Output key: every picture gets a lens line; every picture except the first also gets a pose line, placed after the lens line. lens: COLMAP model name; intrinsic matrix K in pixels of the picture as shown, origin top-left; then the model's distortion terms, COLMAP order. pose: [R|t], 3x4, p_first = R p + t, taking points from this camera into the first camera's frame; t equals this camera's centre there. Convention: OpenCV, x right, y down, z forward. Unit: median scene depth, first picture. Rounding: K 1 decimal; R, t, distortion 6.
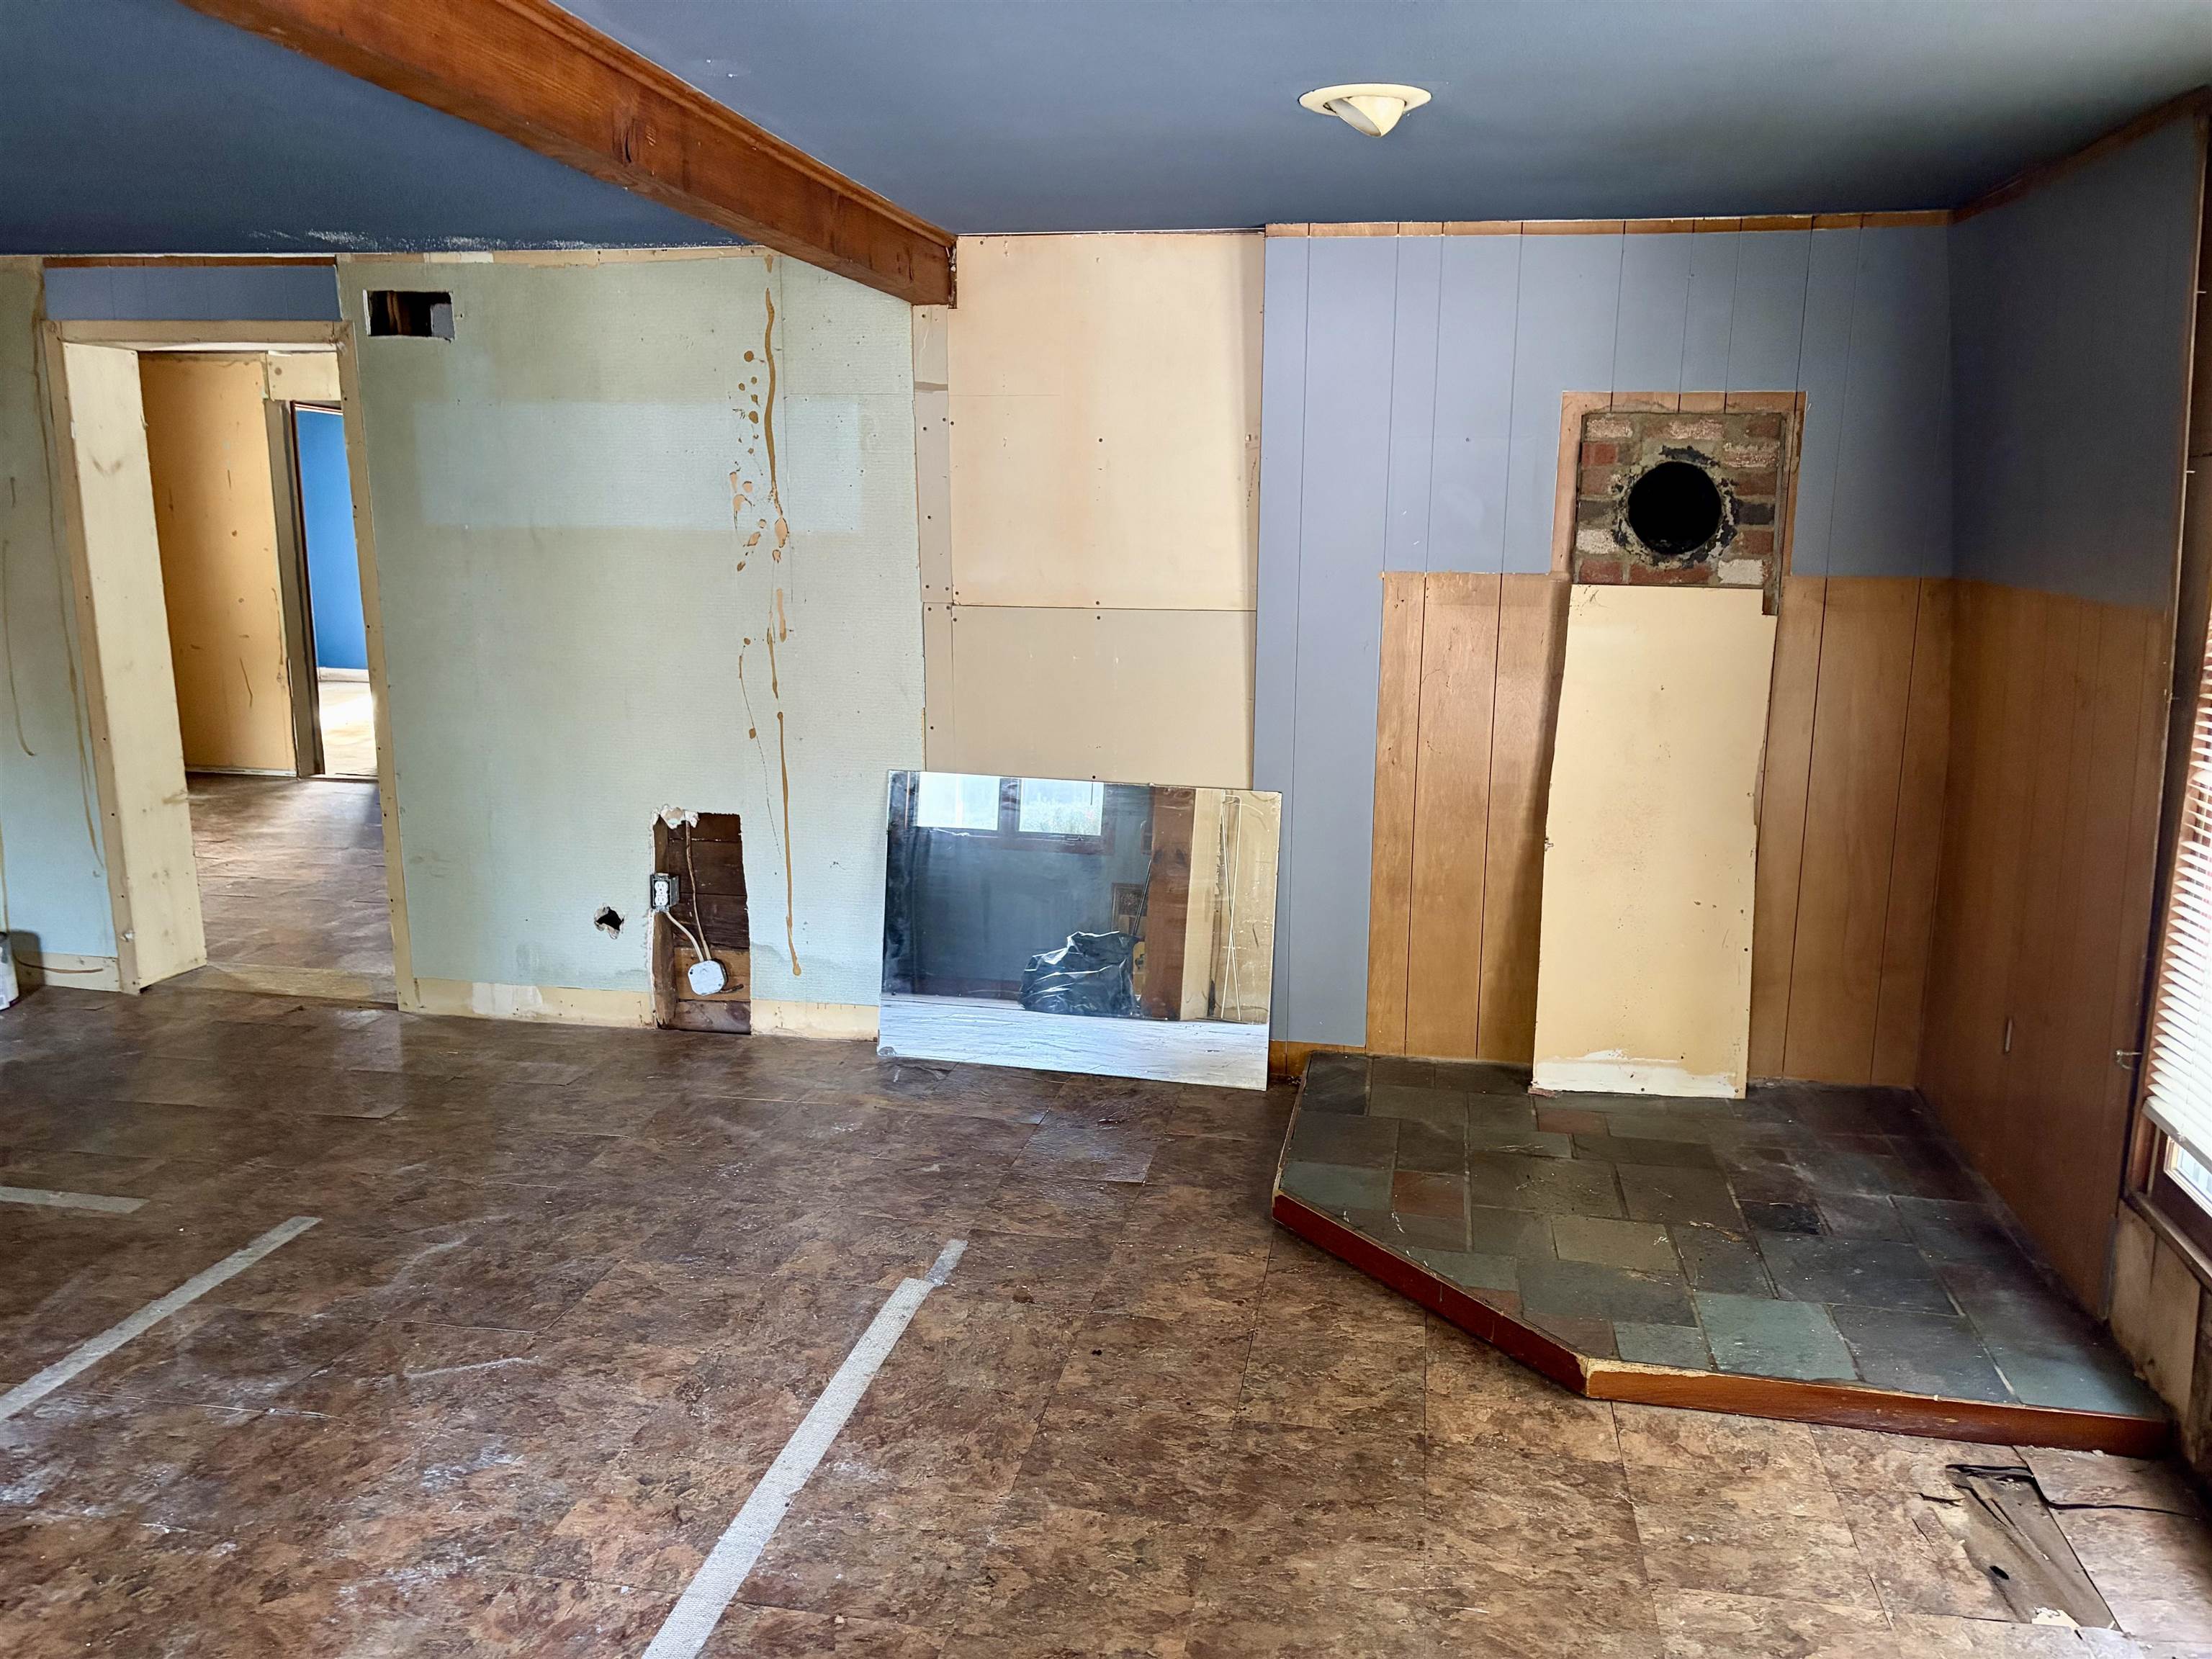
lens RADIAL K [[1673.1, 0, 1115.8], [0, 1673.1, 834.6], [0, 0, 1]] dist [0.036546, -0.020508]
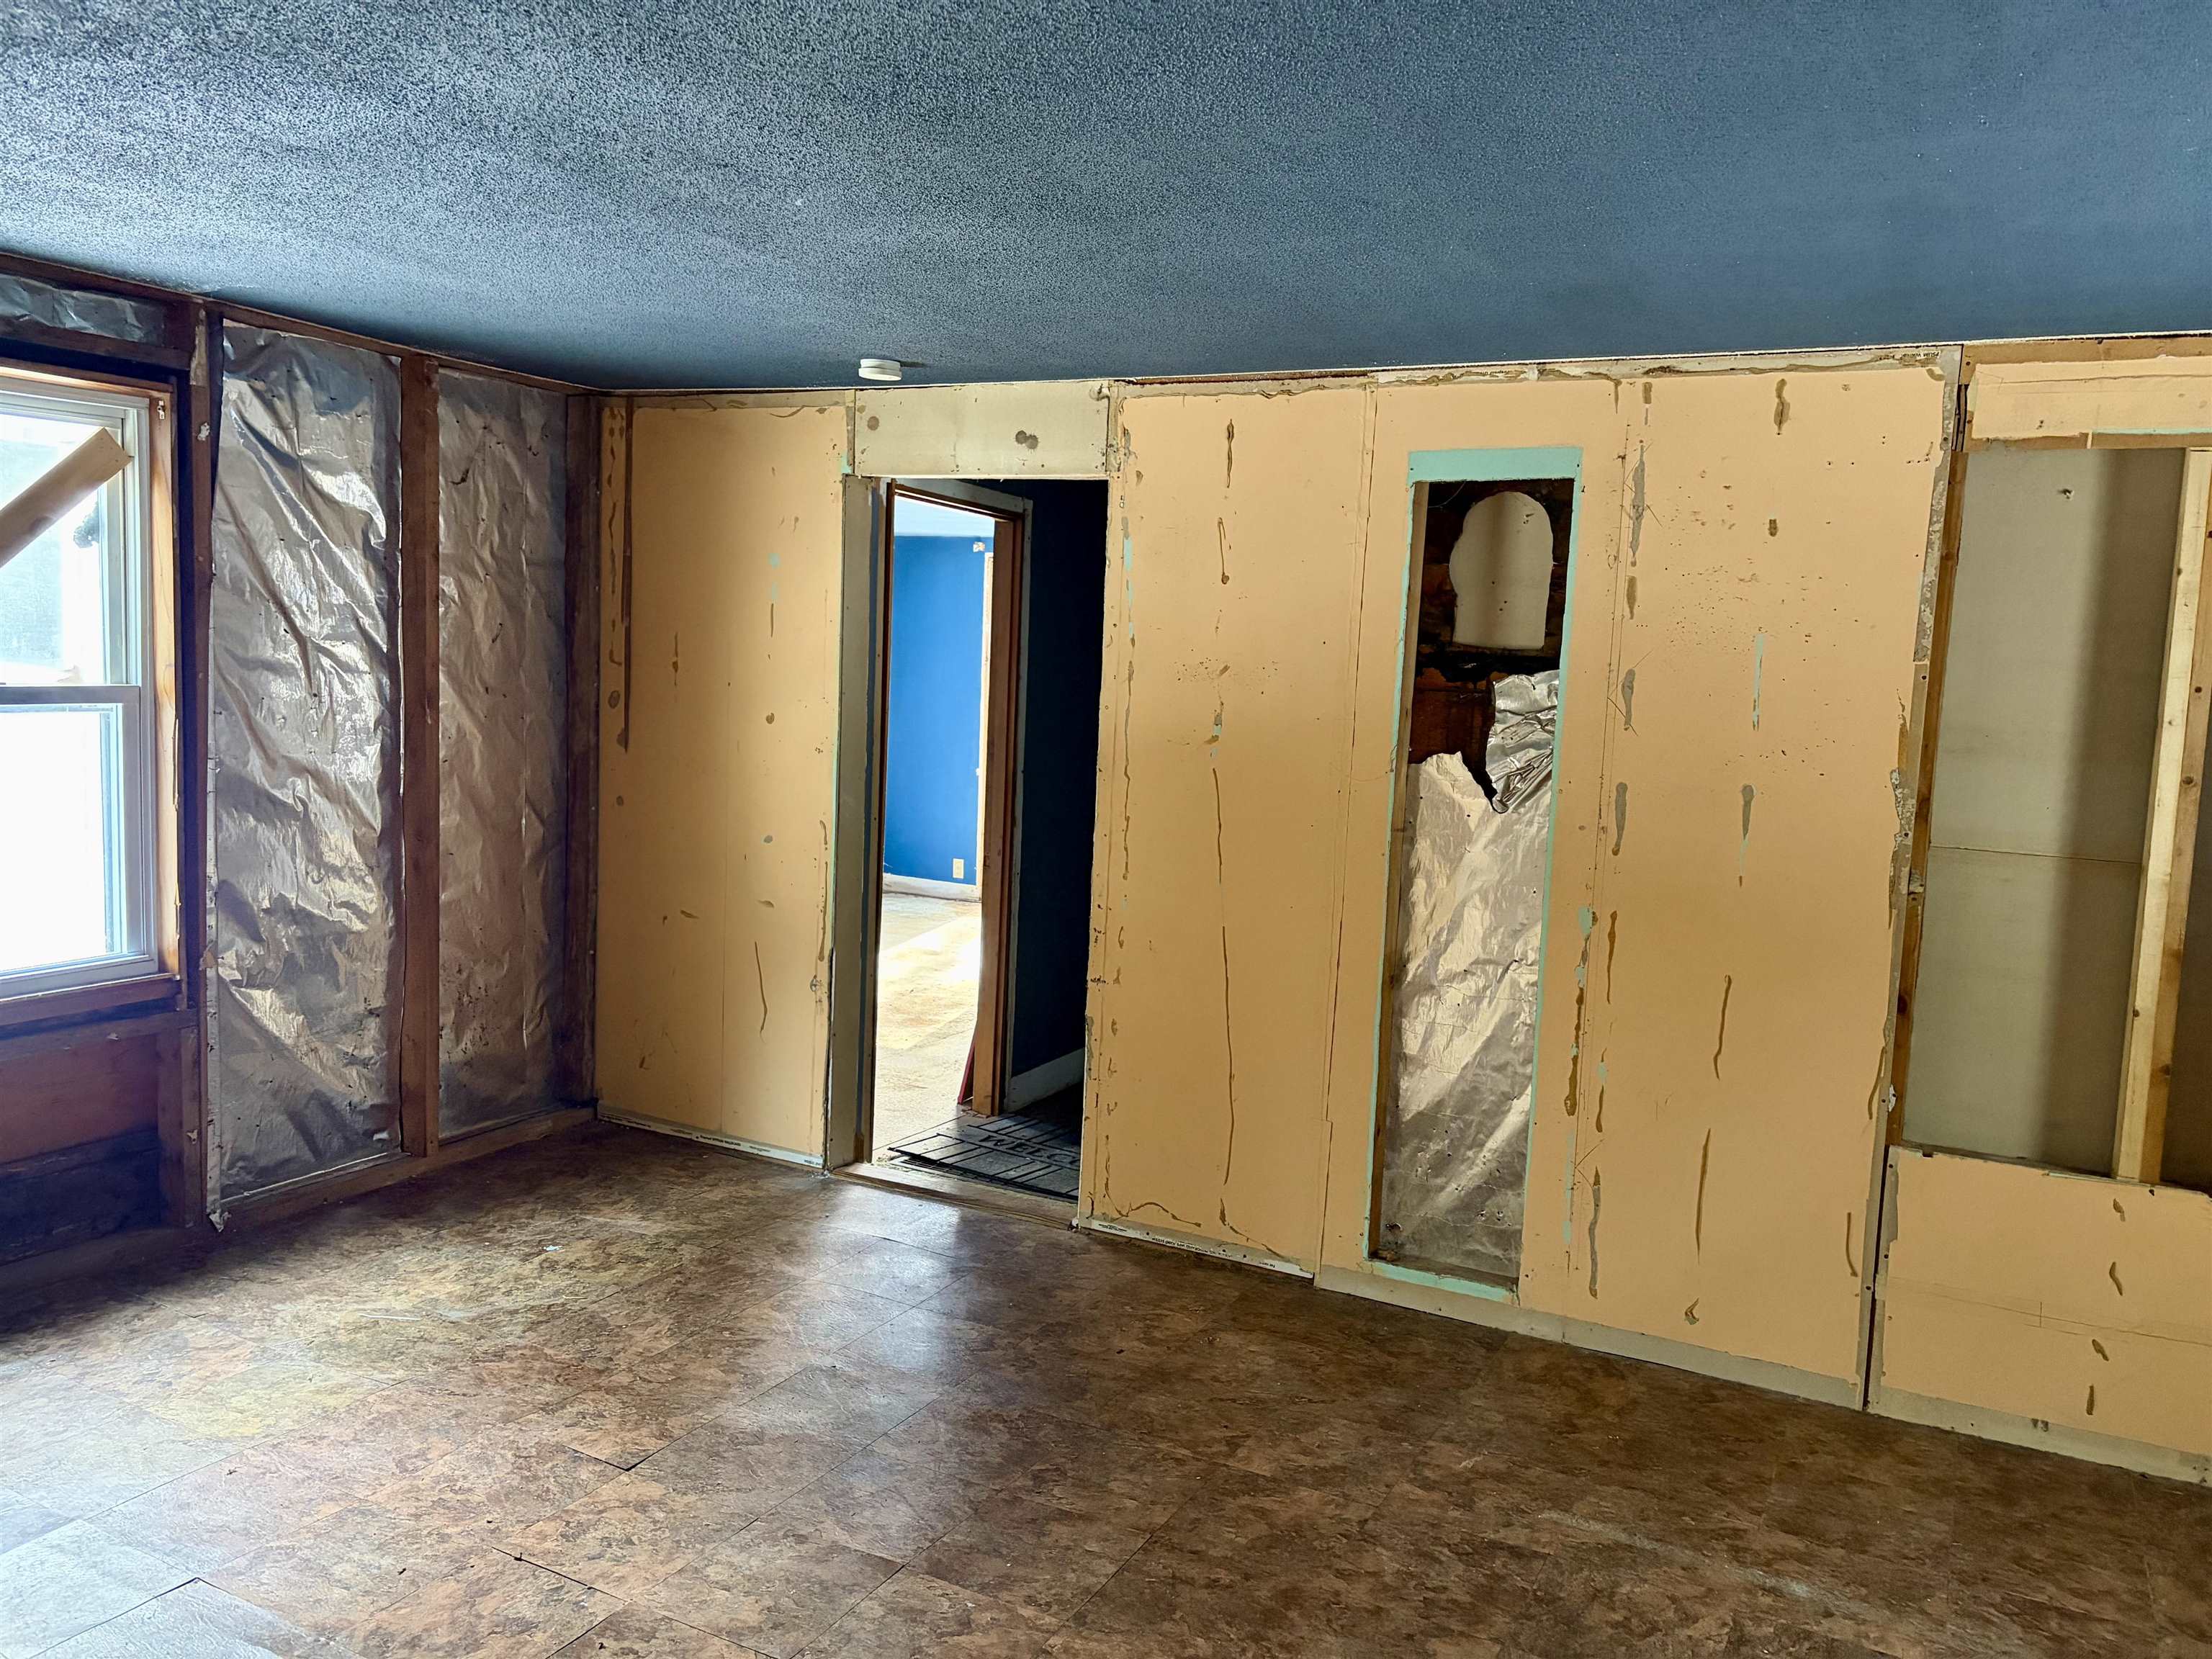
lens RADIAL K [[1673.1, 0, 1121.2], [0, 1673.1, 847.2], [0, 0, 1]] dist [0.036546, -0.020508]
pose [[0.952859, 0.074332, -0.294166, -0.496413], [-0.096427, 0.993450, -0.061312, -0.226213], [0.287682, 0.086788, 0.953786, 1.027418]]
